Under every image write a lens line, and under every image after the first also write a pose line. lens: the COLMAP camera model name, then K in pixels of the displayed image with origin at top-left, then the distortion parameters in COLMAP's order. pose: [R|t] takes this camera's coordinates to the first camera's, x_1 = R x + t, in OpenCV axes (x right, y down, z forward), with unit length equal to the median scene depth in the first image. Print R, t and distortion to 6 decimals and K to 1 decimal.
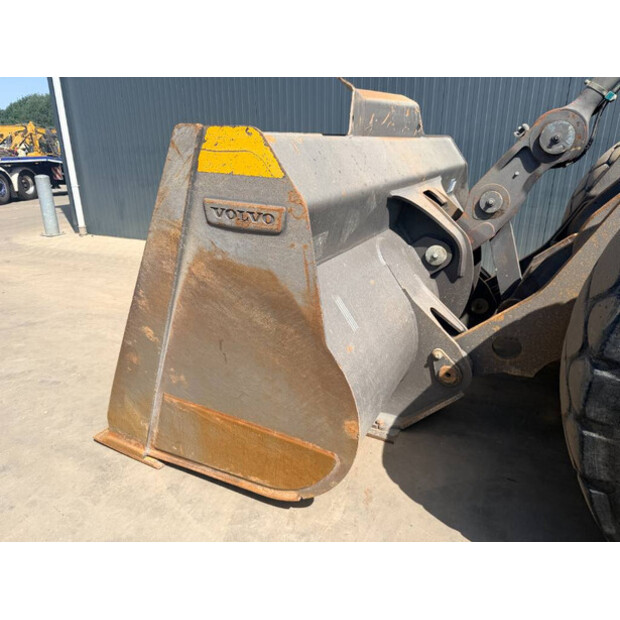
lens RADIAL K [[449.0, 0, 308.8], [0, 449.0, 312.1], [0, 0, 1]] dist [-0.006215, -0.005762]
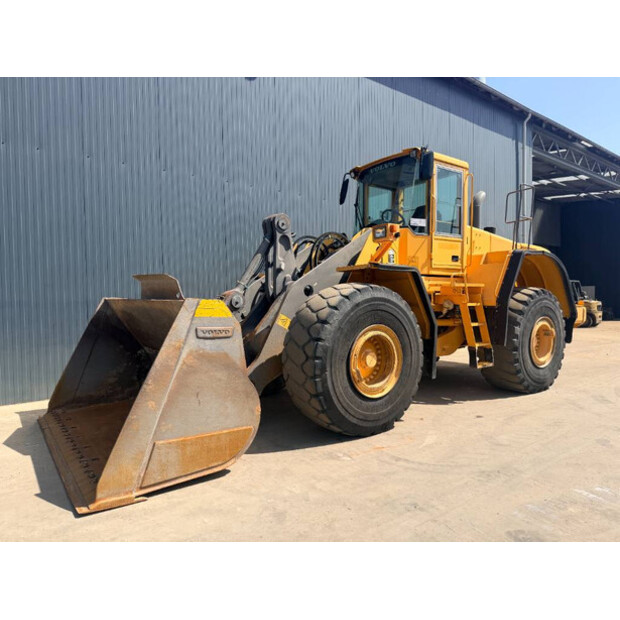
lens RADIAL K [[449.0, 0, 309.8], [0, 449.0, 312.1], [0, 0, 1]] dist [-0.006215, -0.005762]
pose [[0.440189, -0.024445, 0.897572, -2.033382], [0.322840, 0.937089, -0.132807, 0.172473], [-0.837859, 0.348232, 0.420388, -0.505034]]
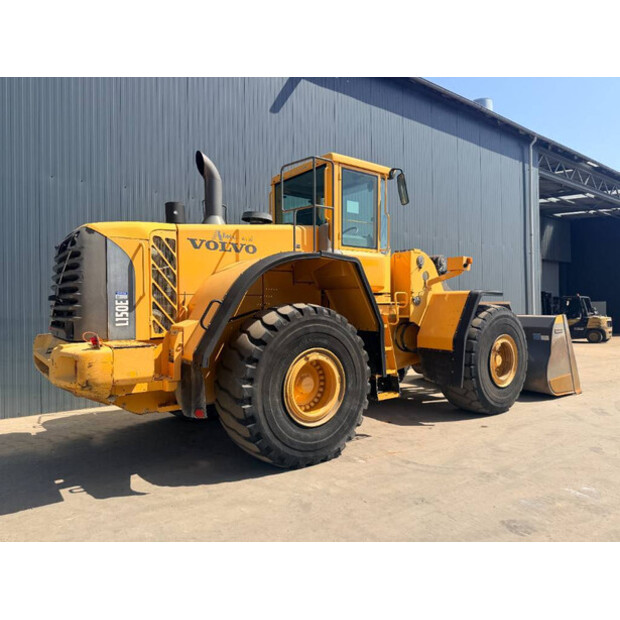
lens RADIAL K [[449.0, 0, 309.8], [0, 449.0, 310.7], [0, 0, 1]] dist [-0.006215, -0.005762]
pose [[0.462459, 0.006994, 0.886613, -2.408174], [0.316752, 0.932677, -0.172575, 0.174736], [-0.828131, 0.360645, 0.429109, -0.630092]]
